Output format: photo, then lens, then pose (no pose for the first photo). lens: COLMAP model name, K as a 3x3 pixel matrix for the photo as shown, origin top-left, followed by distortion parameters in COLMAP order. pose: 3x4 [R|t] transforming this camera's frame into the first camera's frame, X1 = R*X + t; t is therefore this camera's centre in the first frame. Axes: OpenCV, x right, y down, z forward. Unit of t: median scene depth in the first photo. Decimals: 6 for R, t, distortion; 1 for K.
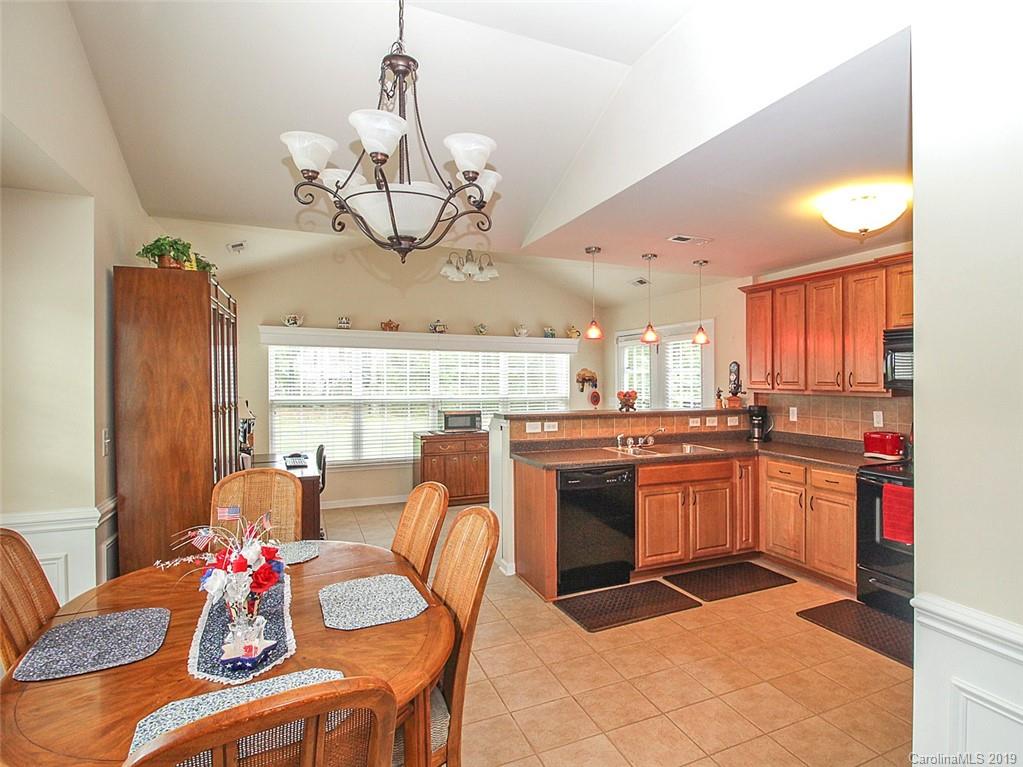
lens RADIAL K [[544.7, 0, 581.9], [0, 544.7, 374.9], [0, 0, 1]] dist [-0.013181, -0.003146]
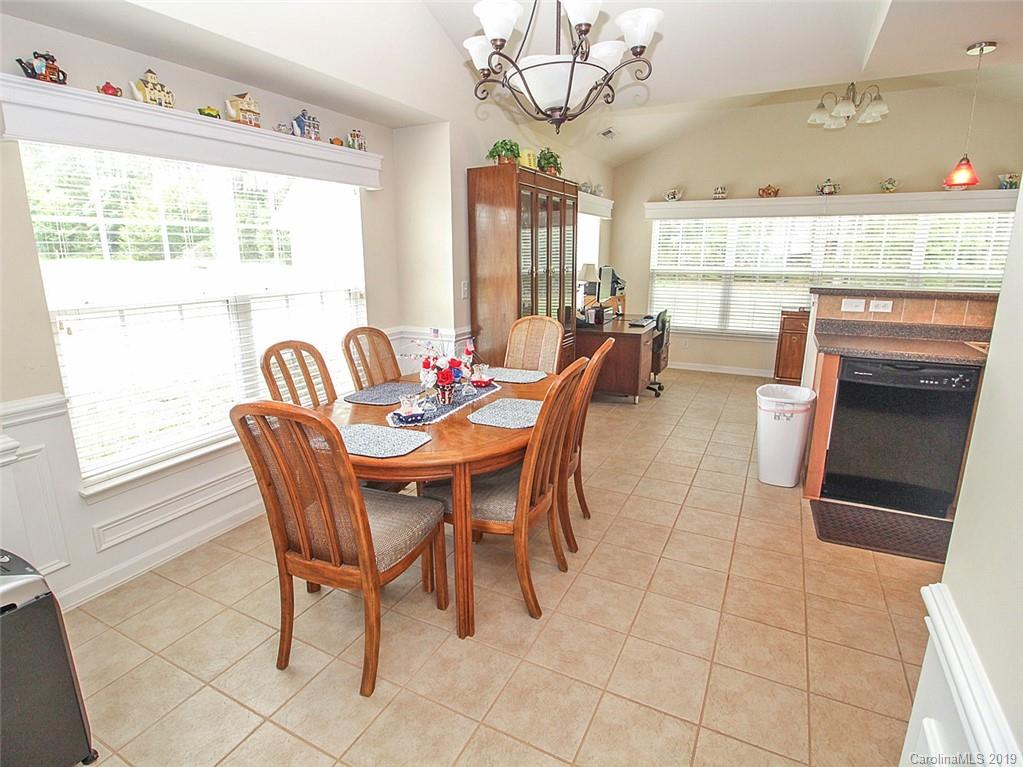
lens RADIAL K [[544.7, 0, 519.1], [0, 544.7, 377.2], [0, 0, 1]] dist [-0.013181, -0.003146]
pose [[0.593156, 0.170431, -0.786841, 0.254627], [0.012391, 0.975288, 0.220590, 0.014427], [0.804992, -0.140594, 0.576386, 0.100008]]
